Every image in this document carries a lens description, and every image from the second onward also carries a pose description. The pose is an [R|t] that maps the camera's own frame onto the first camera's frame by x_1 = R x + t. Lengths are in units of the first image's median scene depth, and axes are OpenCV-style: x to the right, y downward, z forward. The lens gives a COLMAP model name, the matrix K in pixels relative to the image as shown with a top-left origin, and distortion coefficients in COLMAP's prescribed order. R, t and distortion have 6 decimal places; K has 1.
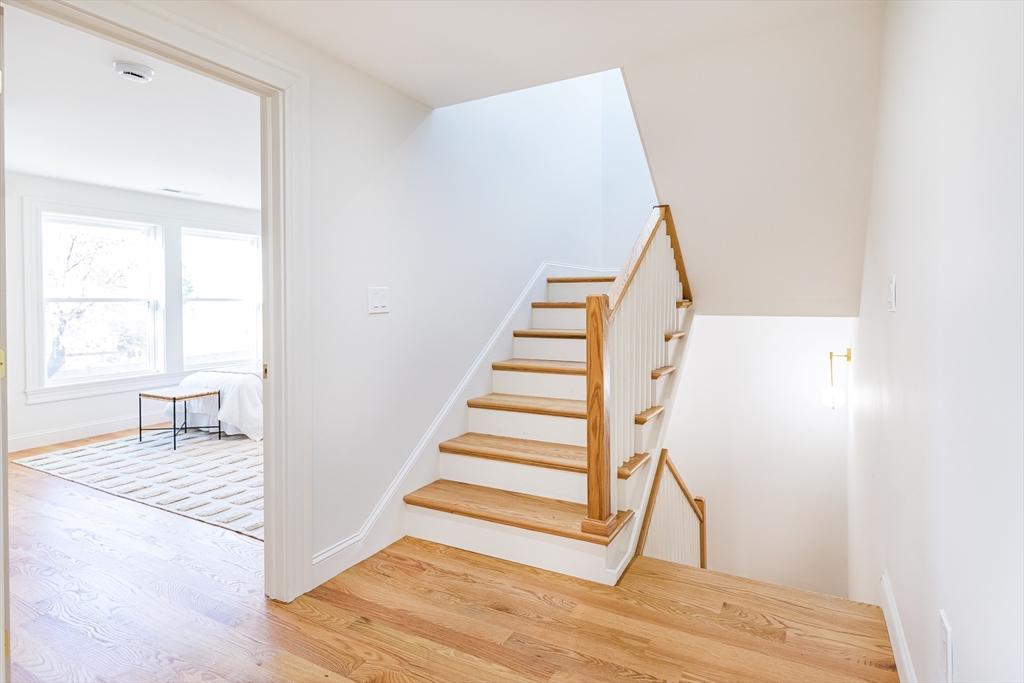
lens RADIAL K [[446.1, 0, 514.5], [0, 446.1, 302.6], [0, 0, 1]] dist [0.001623, 0.000278]
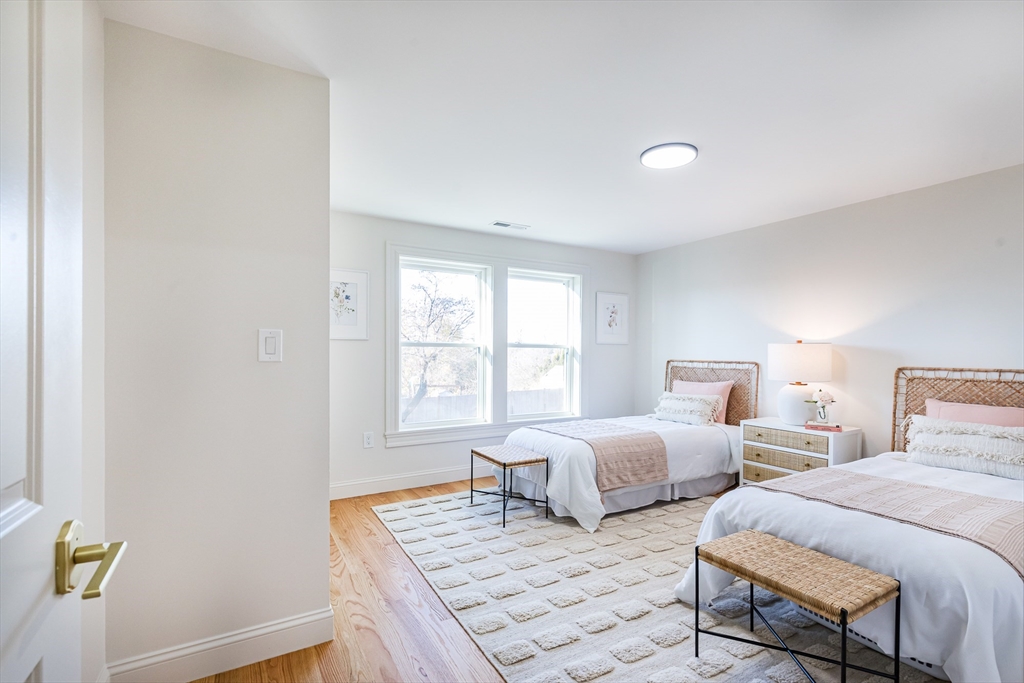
lens RADIAL K [[477.0, 0, 510.9], [0, 477.0, 351.8], [0, 0, 1]] dist [0.003138, 0.000423]
pose [[0.818194, 0.014597, -0.574757, -0.224969], [-0.015390, 0.999875, 0.003485, 0.003258], [0.574736, 0.005994, 0.818317, 0.257663]]
